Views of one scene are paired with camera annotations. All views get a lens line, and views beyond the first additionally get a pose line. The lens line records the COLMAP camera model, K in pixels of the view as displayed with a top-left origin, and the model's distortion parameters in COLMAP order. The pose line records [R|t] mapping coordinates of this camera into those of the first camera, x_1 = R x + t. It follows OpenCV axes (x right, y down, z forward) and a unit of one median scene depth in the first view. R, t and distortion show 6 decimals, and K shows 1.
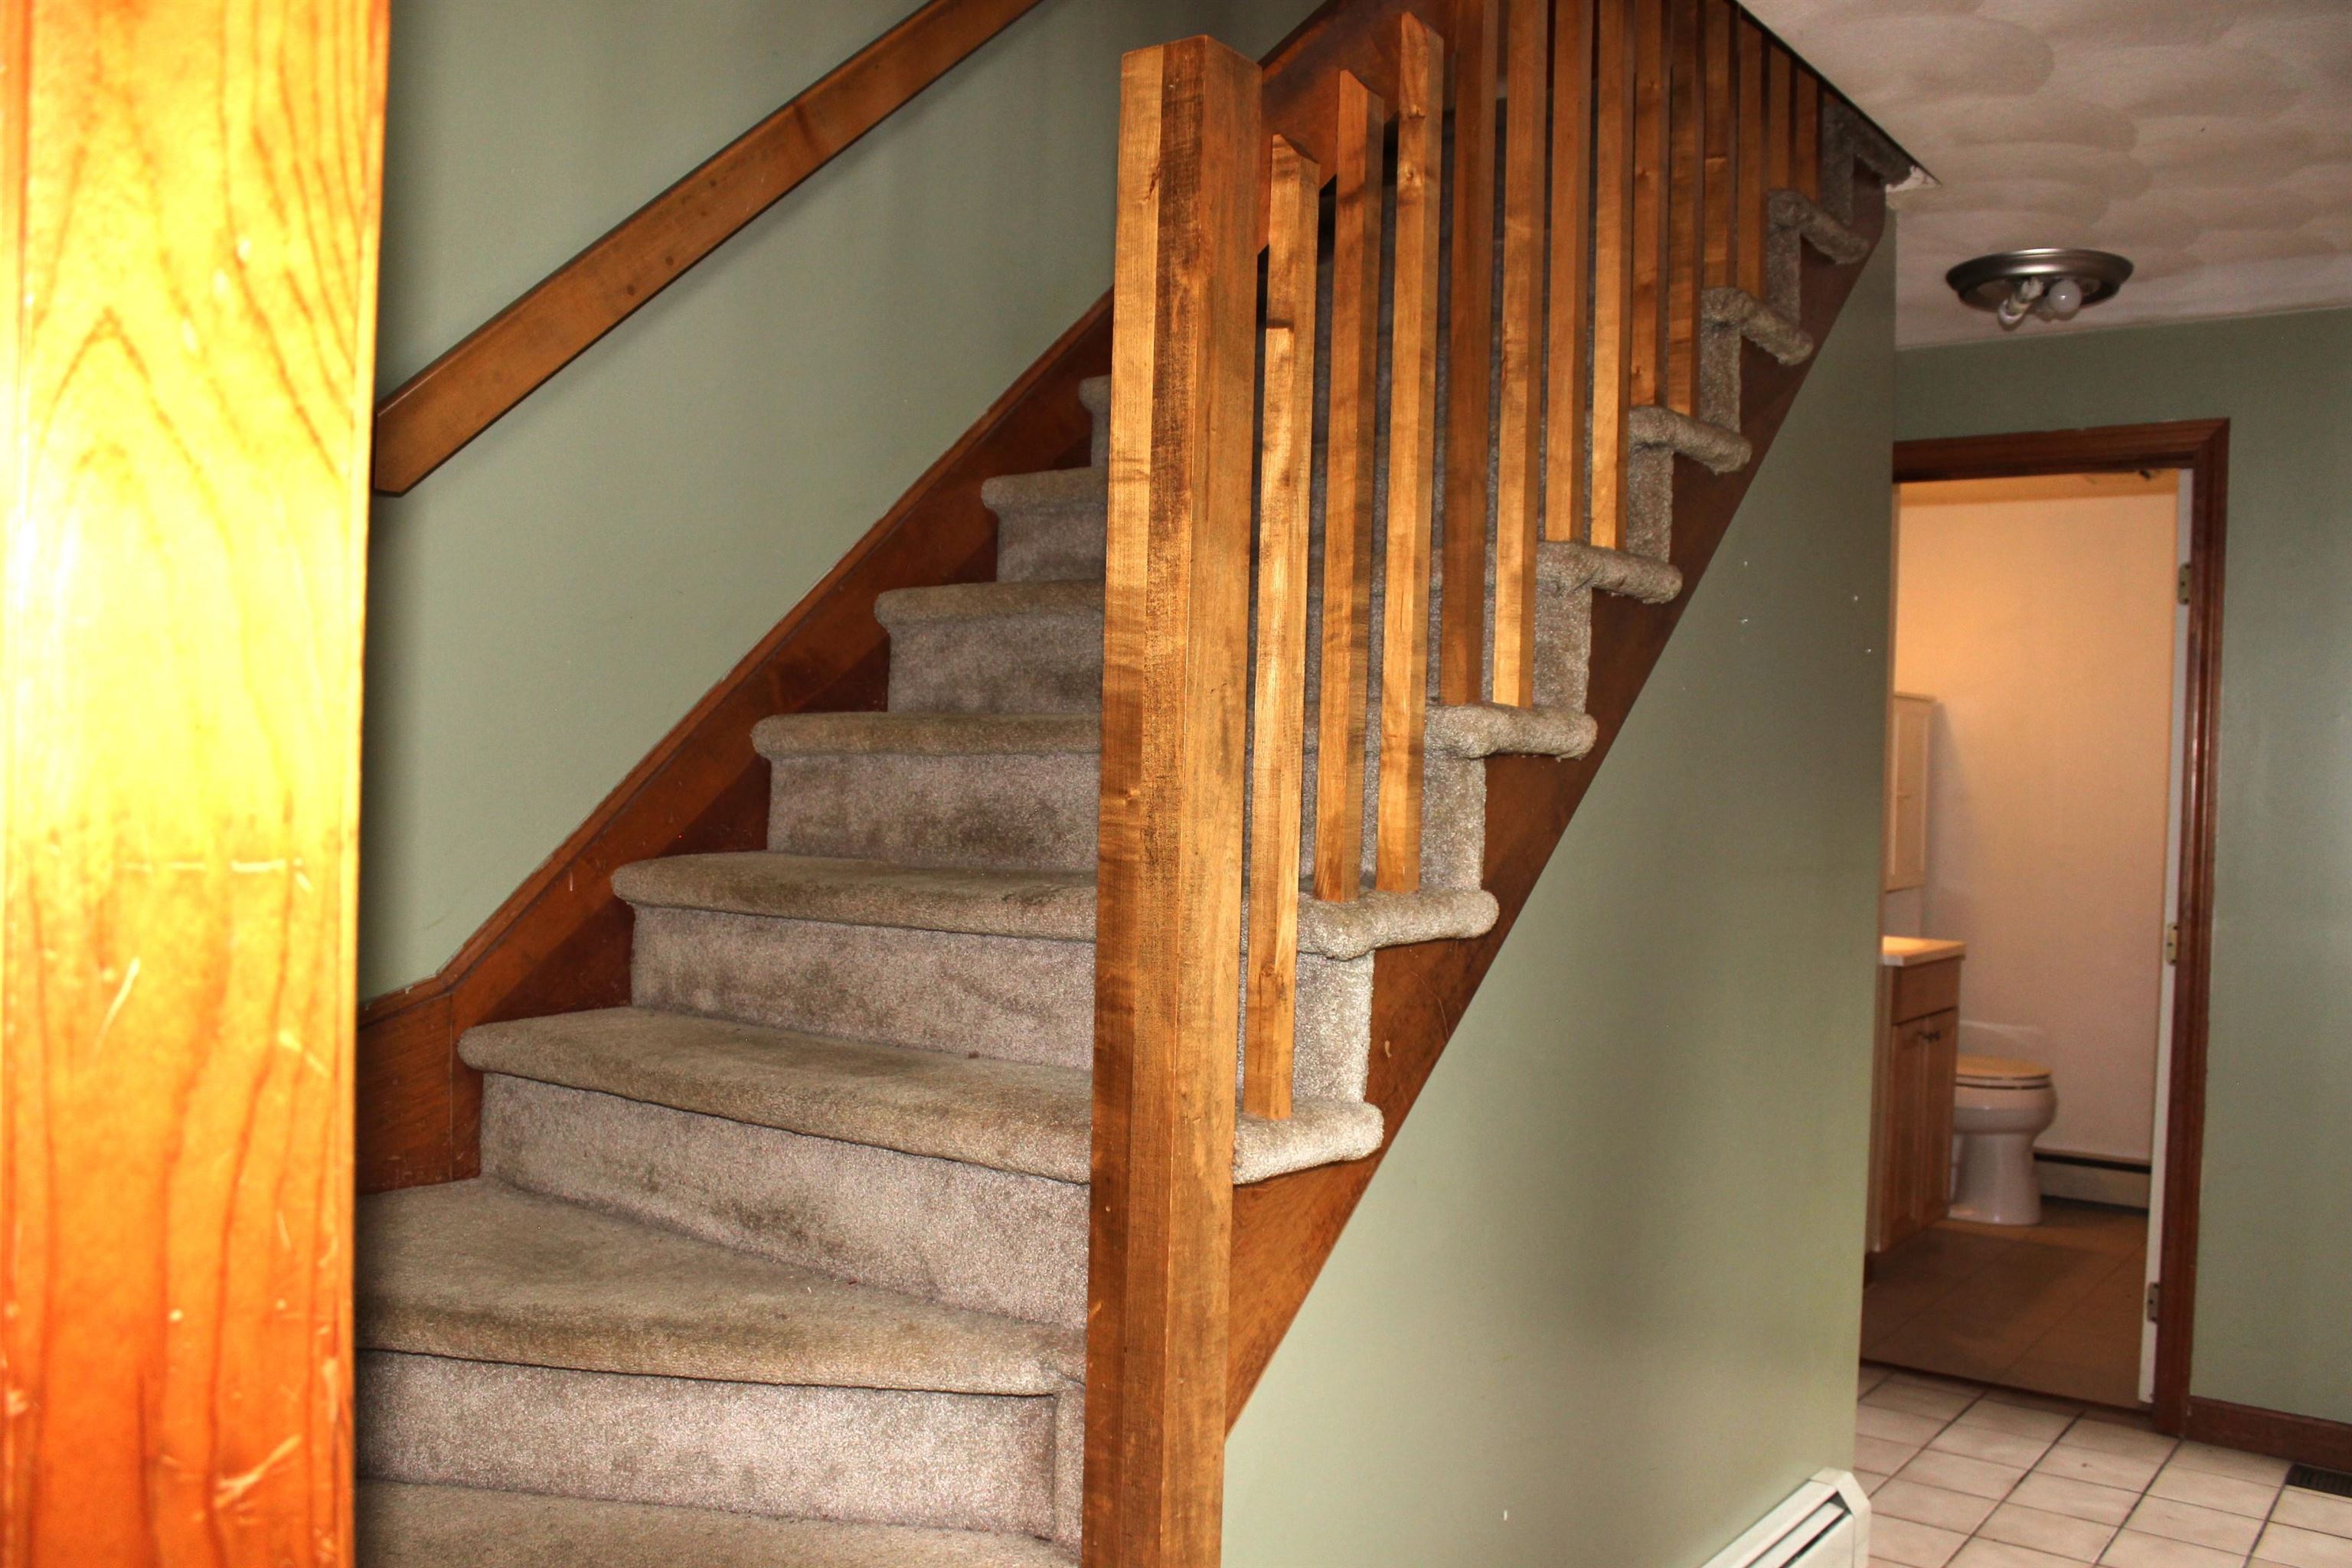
lens RADIAL K [[1956.1, 0, 1188.9], [0, 1956.1, 797.6], [0, 0, 1]] dist [-0.165906, 0.158859]
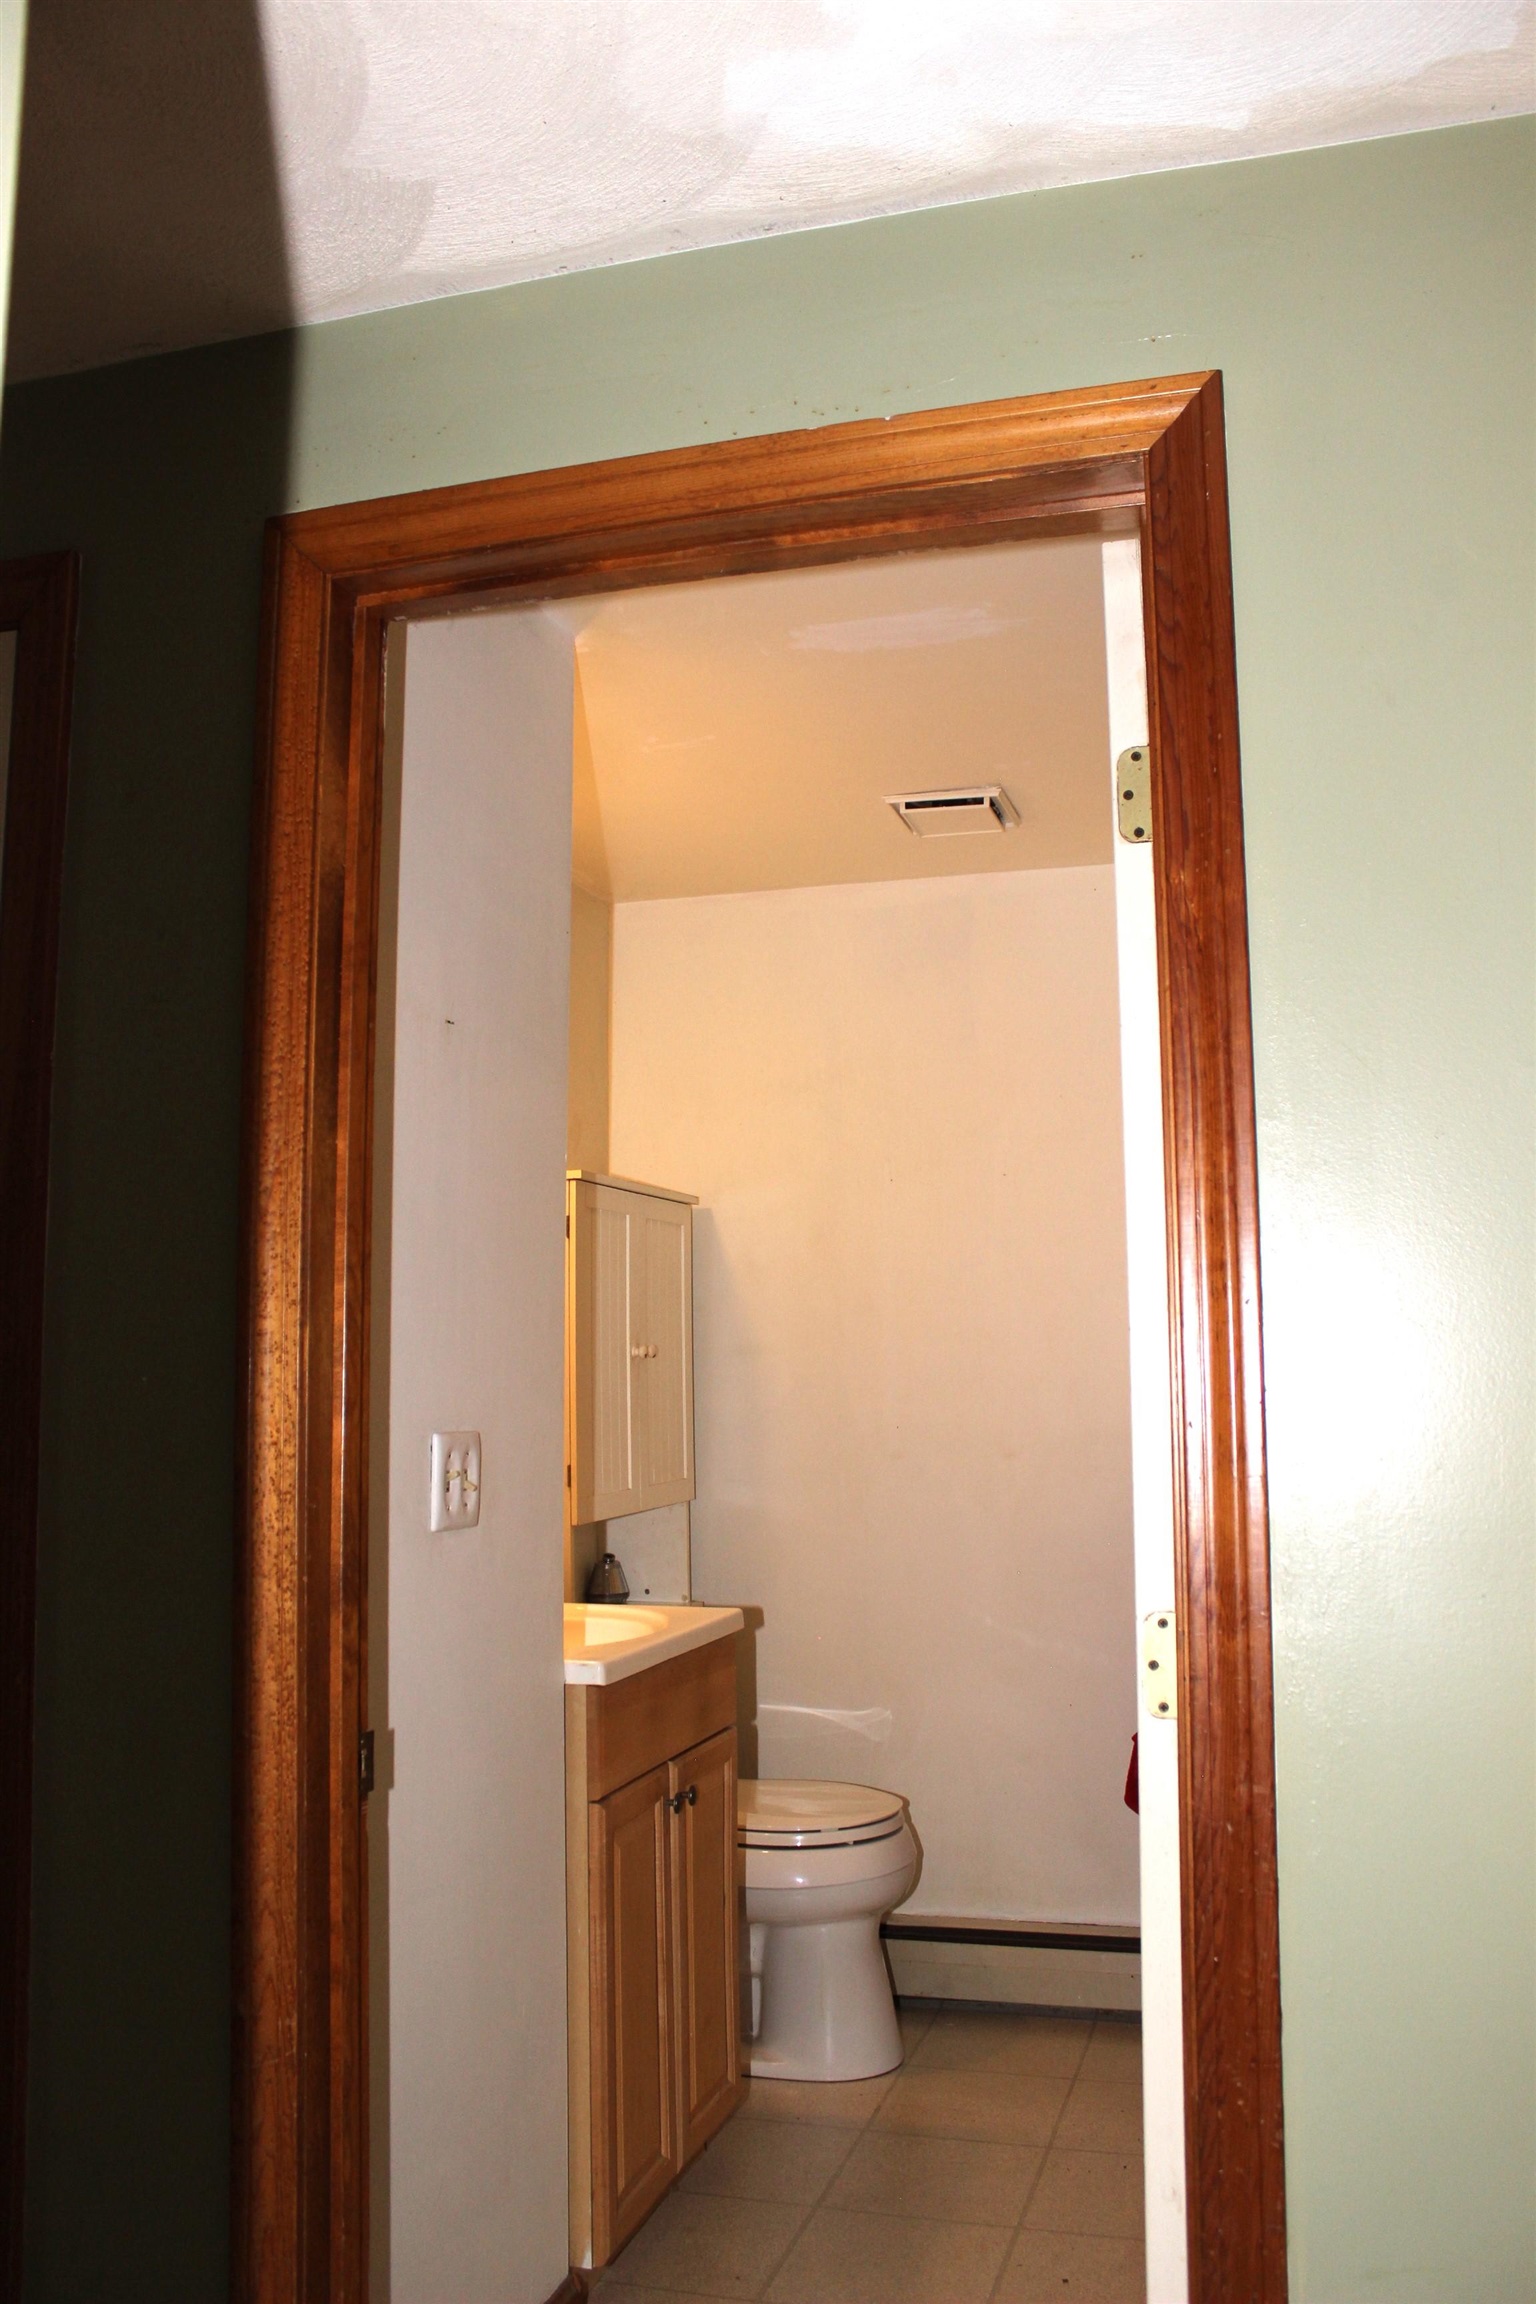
lens RADIAL K [[1916.2, 0, 768.0], [0, 1916.2, 1152.0], [0, 0, 1]] dist [-0.165906, 0.158859]
pose [[0.937089, 0.002286, 0.349084, 0.209151], [0.040488, 0.992519, -0.115184, 0.008110], [-0.346736, 0.122072, 0.929985, 0.445306]]
